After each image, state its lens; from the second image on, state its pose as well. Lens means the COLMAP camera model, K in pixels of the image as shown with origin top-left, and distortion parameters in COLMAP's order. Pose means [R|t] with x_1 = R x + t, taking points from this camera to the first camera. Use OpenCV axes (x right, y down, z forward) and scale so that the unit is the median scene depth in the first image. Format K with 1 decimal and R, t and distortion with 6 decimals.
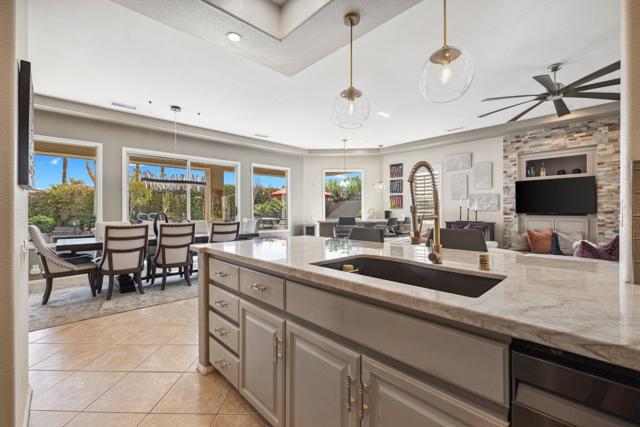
lens RADIAL K [[269.2, 0, 321.8], [0, 269.2, 211.8], [0, 0, 1]] dist [0.000789, -0.000458]
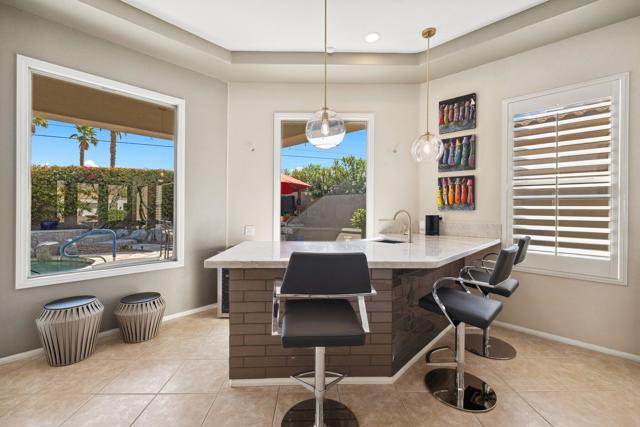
lens RADIAL K [[269.2, 0, 320.8], [0, 269.2, 211.2], [0, 0, 1]] dist [0.000789, -0.000458]
pose [[0.999020, 0.010605, 0.042972, 0.082161], [-0.010796, 0.999933, 0.004221, -0.013287], [-0.042925, -0.004681, 0.999067, 0.826473]]
